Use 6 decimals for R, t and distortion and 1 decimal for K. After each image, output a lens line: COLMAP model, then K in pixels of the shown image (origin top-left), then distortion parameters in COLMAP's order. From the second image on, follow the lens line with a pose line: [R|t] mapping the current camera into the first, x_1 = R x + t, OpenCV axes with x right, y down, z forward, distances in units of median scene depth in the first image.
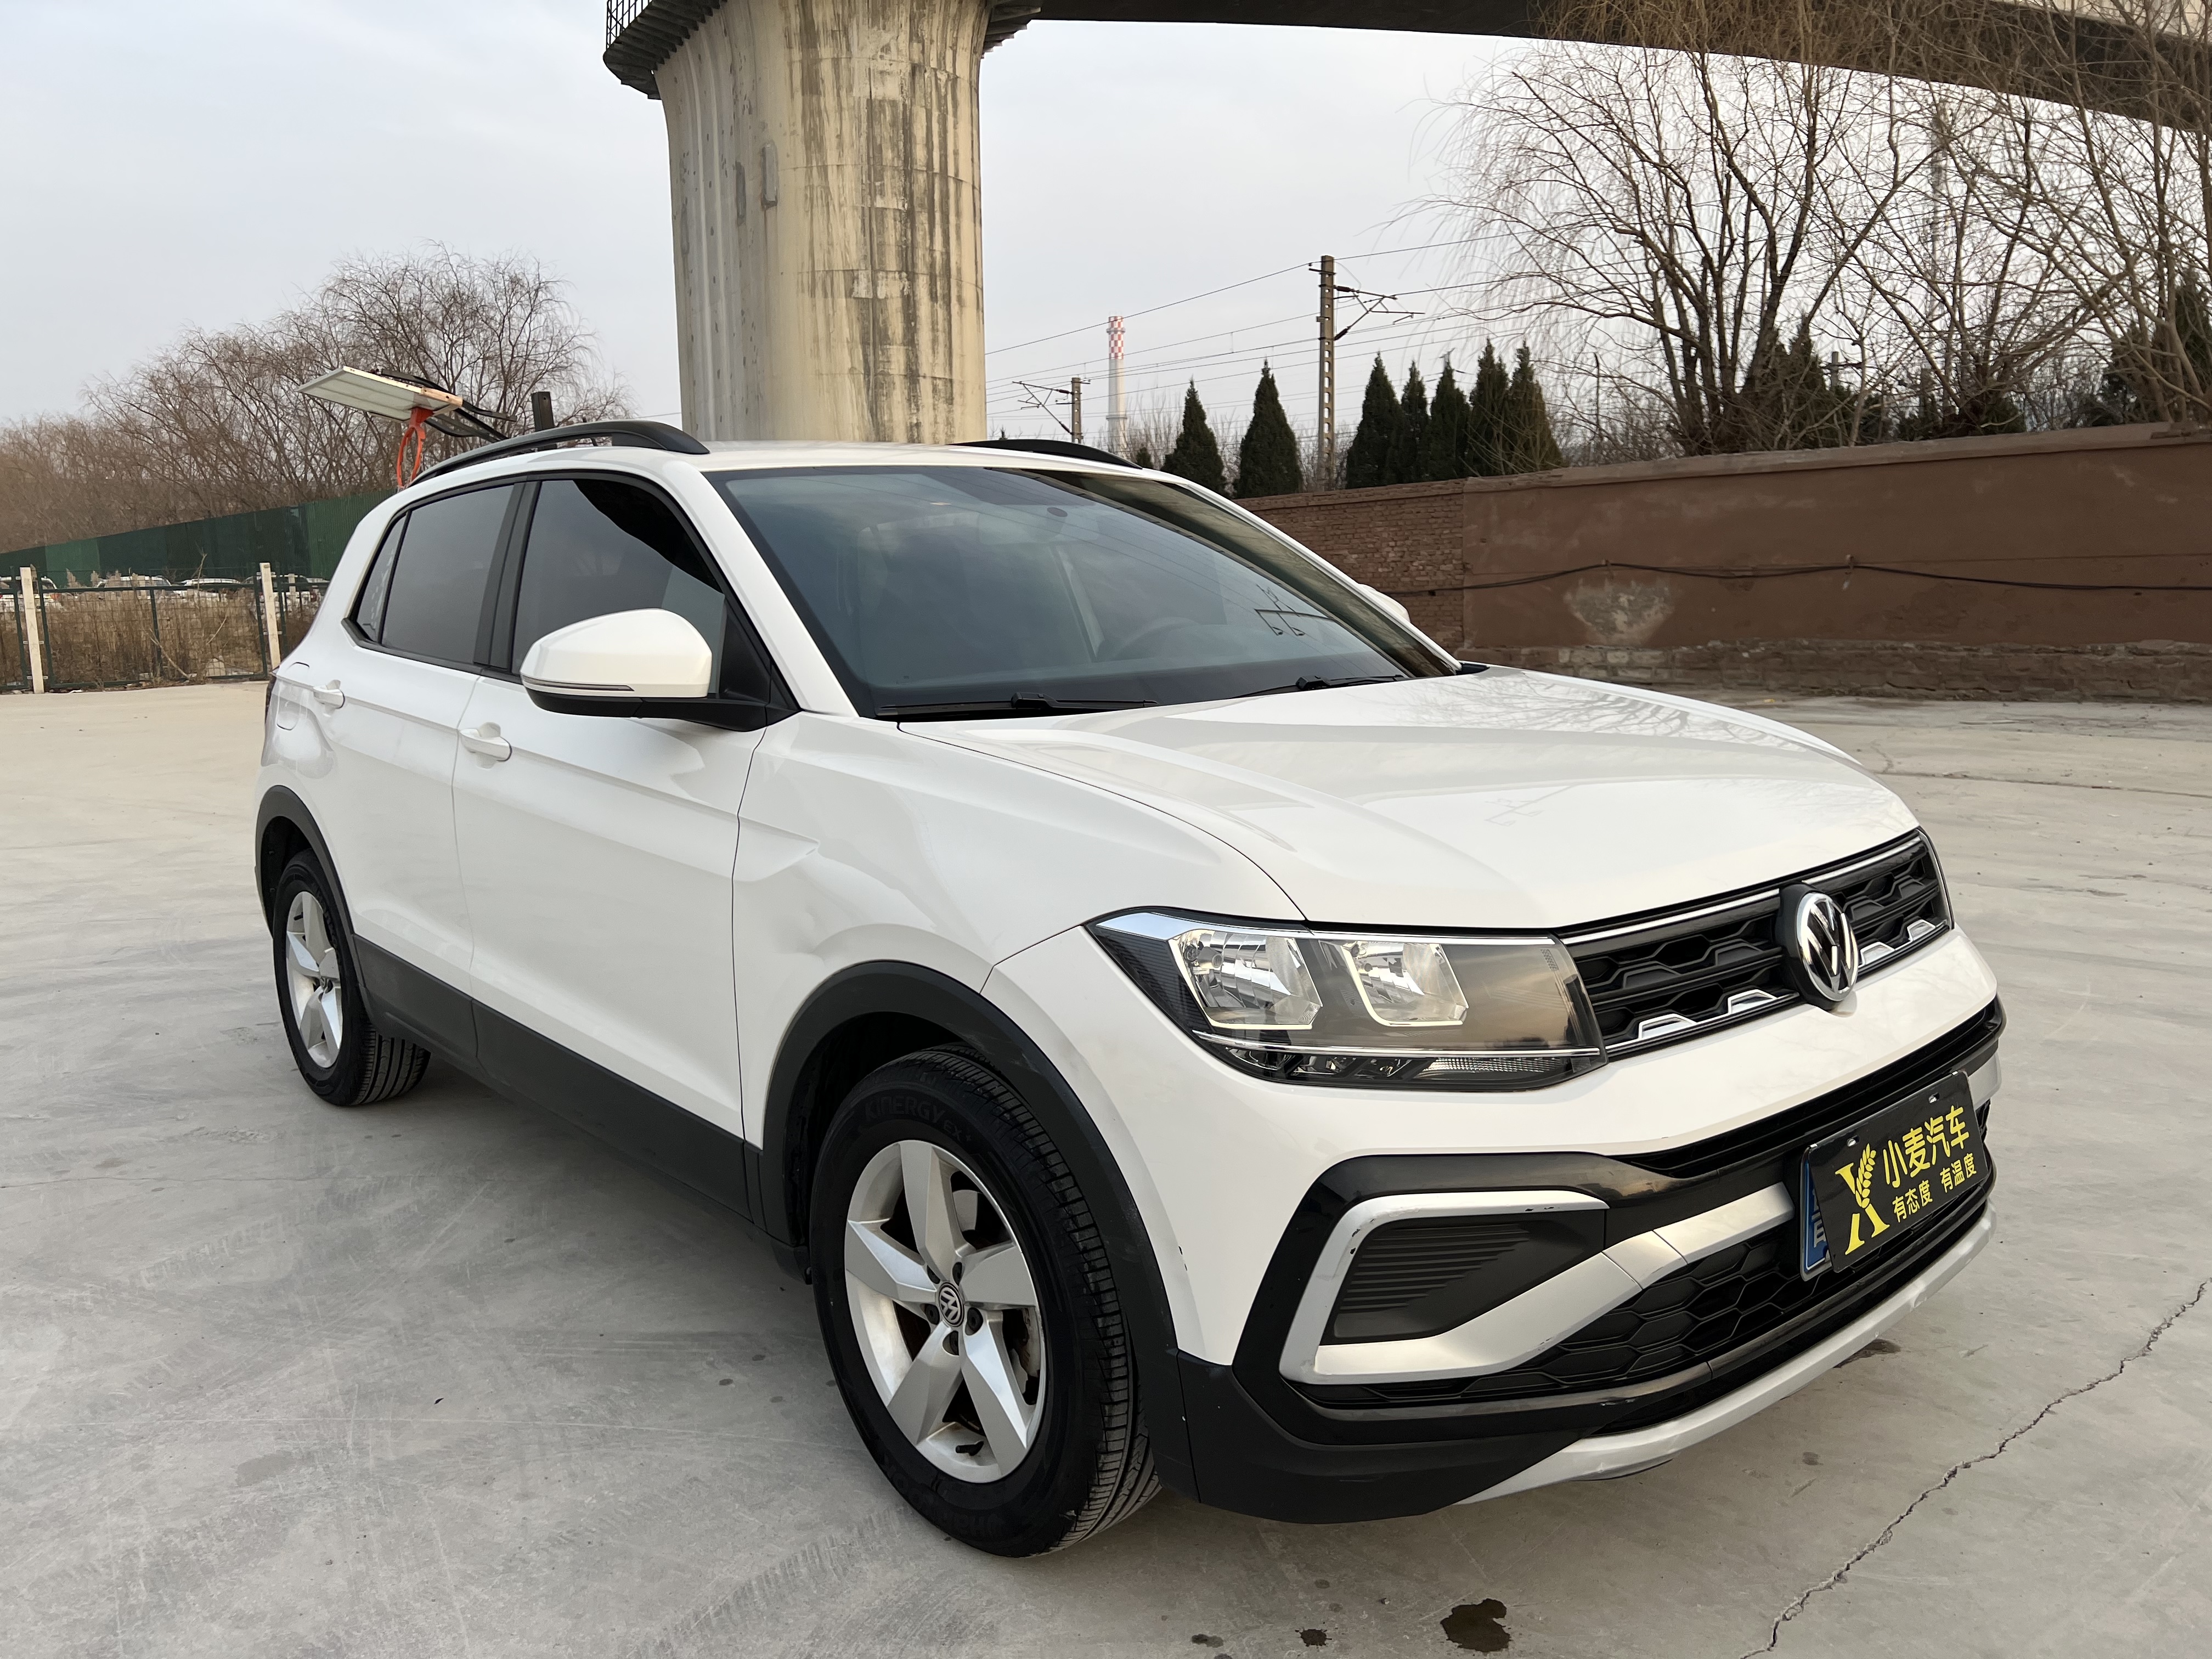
lens RADIAL K [[1648.3, 0, 1109.6], [0, 1648.3, 824.1], [0, 0, 1]] dist [0.057500, -0.060709]
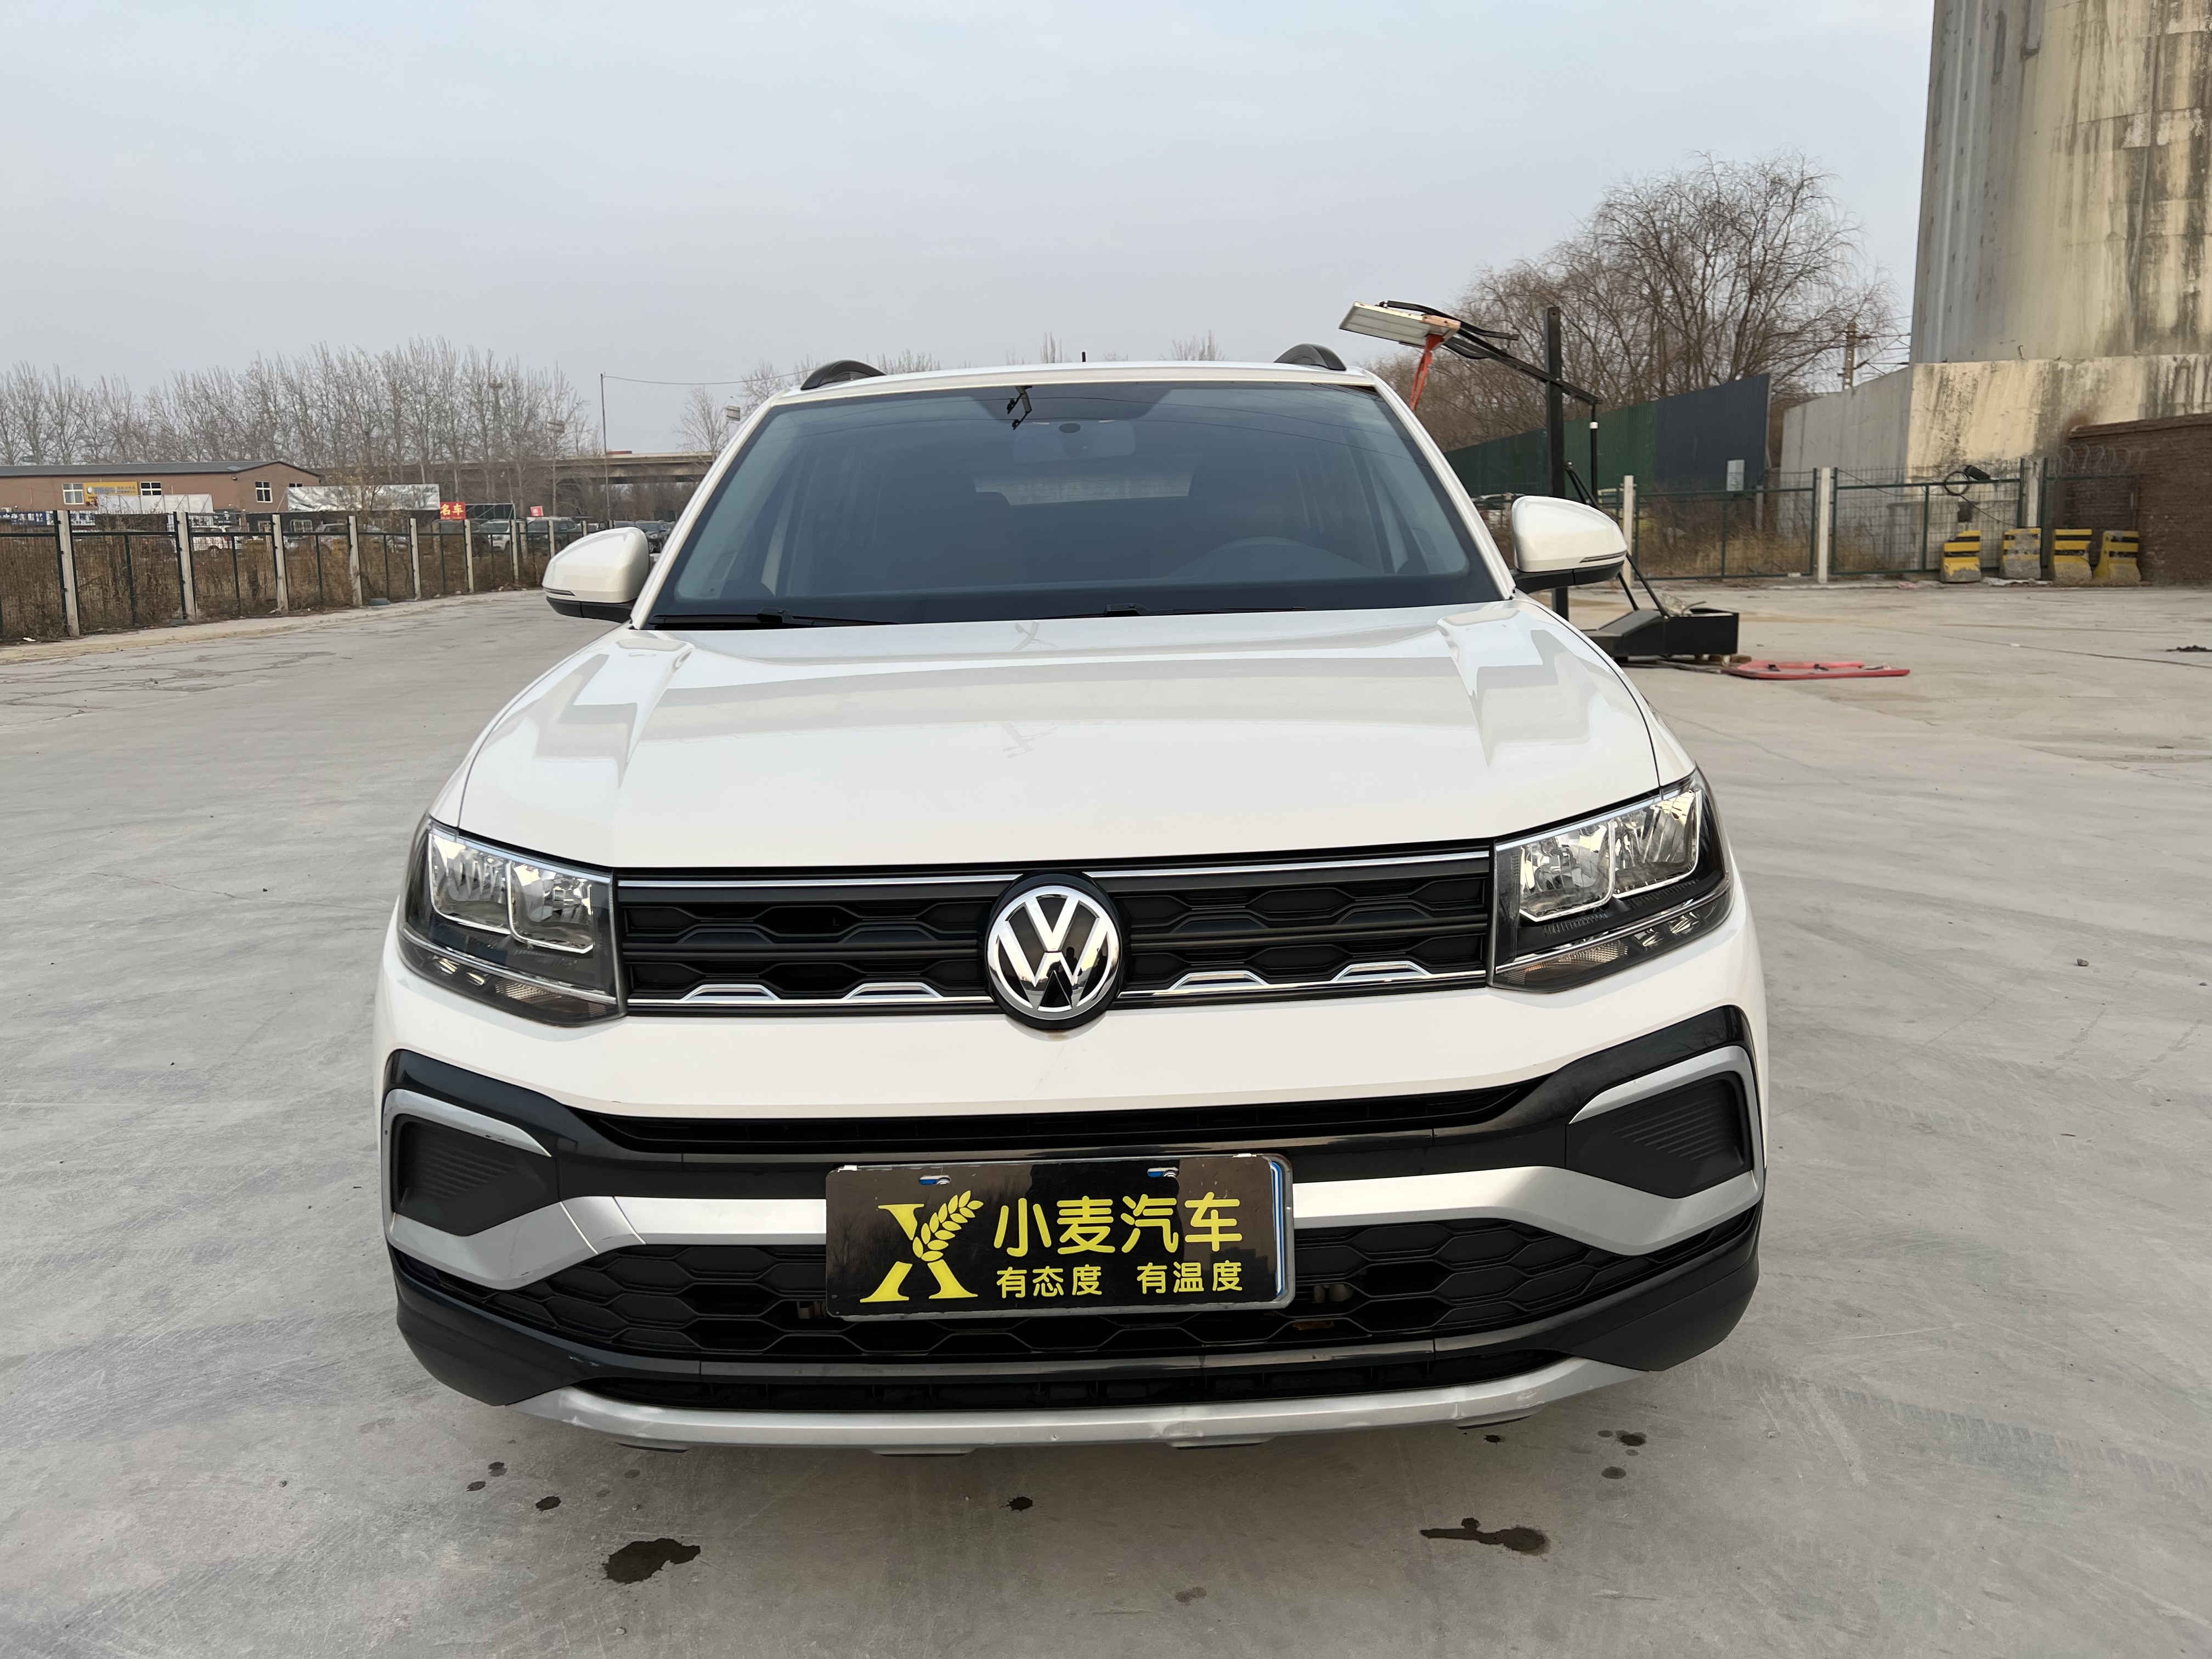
lens RADIAL K [[1648.3, 0, 1109.6], [0, 1648.3, 824.1], [0, 0, 1]] dist [0.057500, -0.060709]
pose [[0.743539, 0.119709, -0.657891, 0.061045], [-0.086657, 0.992799, 0.082710, -0.003630], [0.663054, -0.004488, 0.748558, 0.026114]]
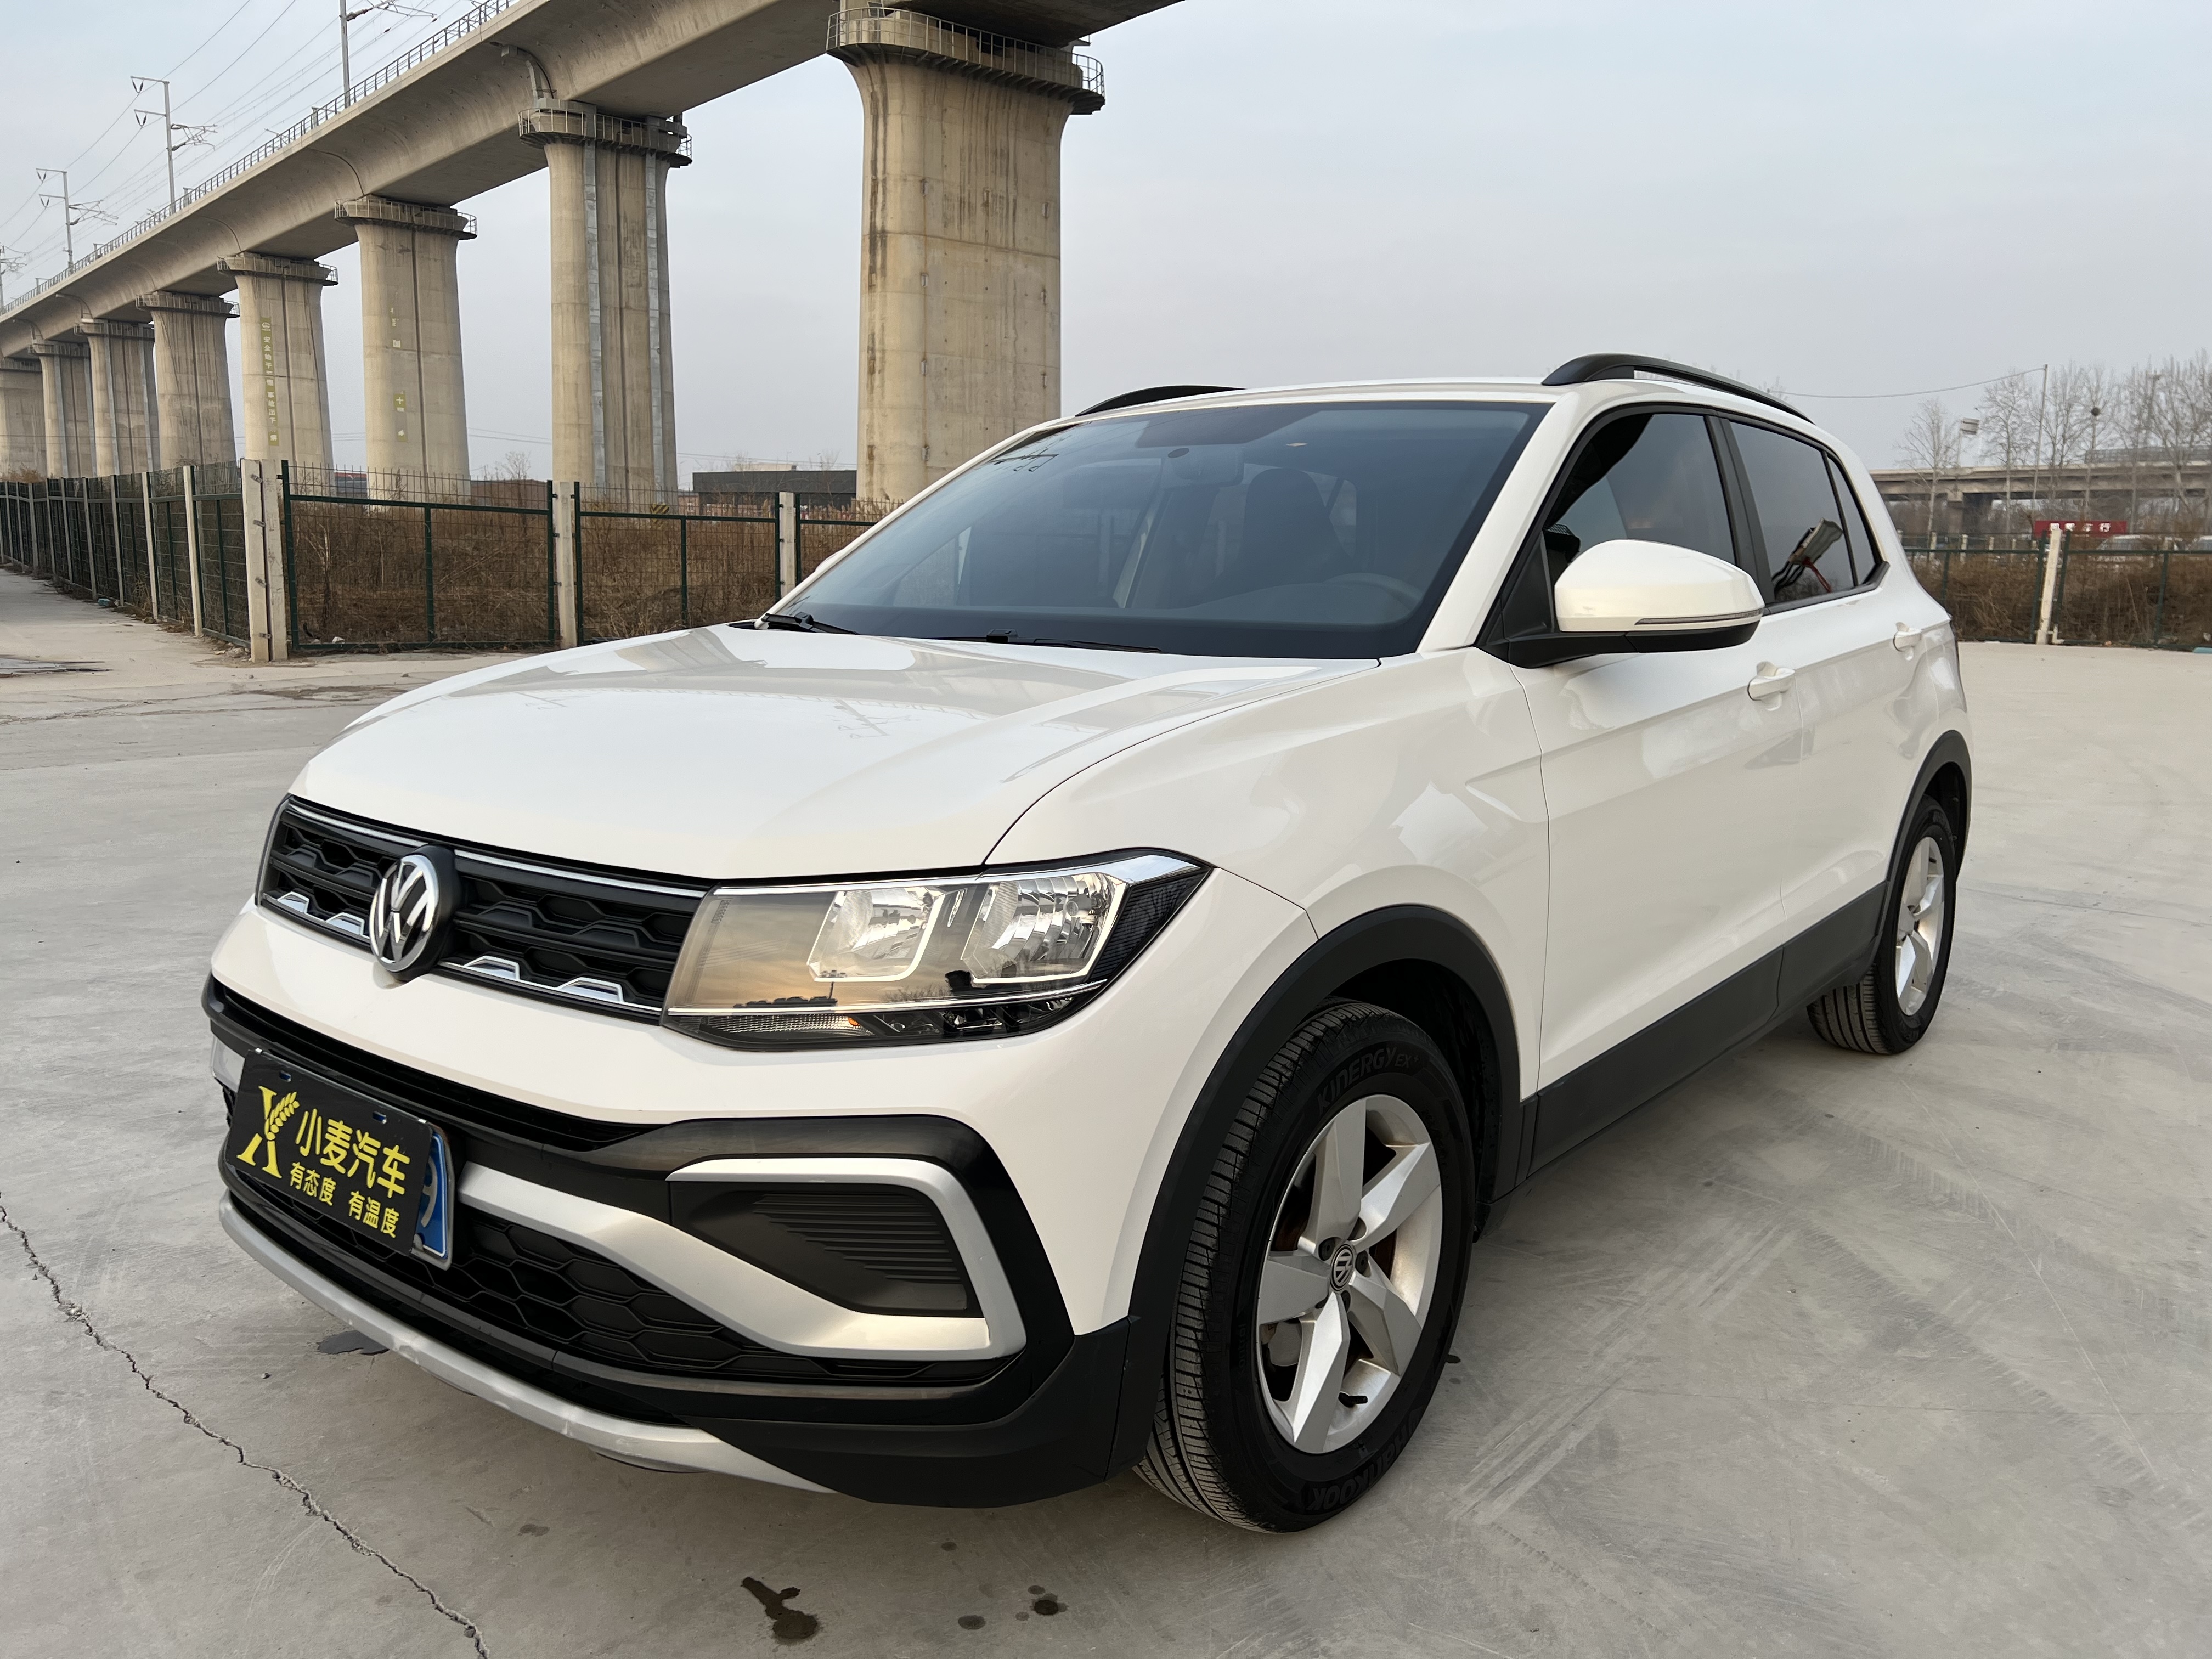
lens RADIAL K [[1648.3, 0, 1109.6], [0, 1648.3, 824.1], [0, 0, 1]] dist [0.057500, -0.060709]
pose [[0.154220, 0.187212, -0.970138, 0.086891], [-0.163236, 0.973219, 0.161858, -0.011905], [0.974459, 0.133400, 0.180650, 0.075862]]
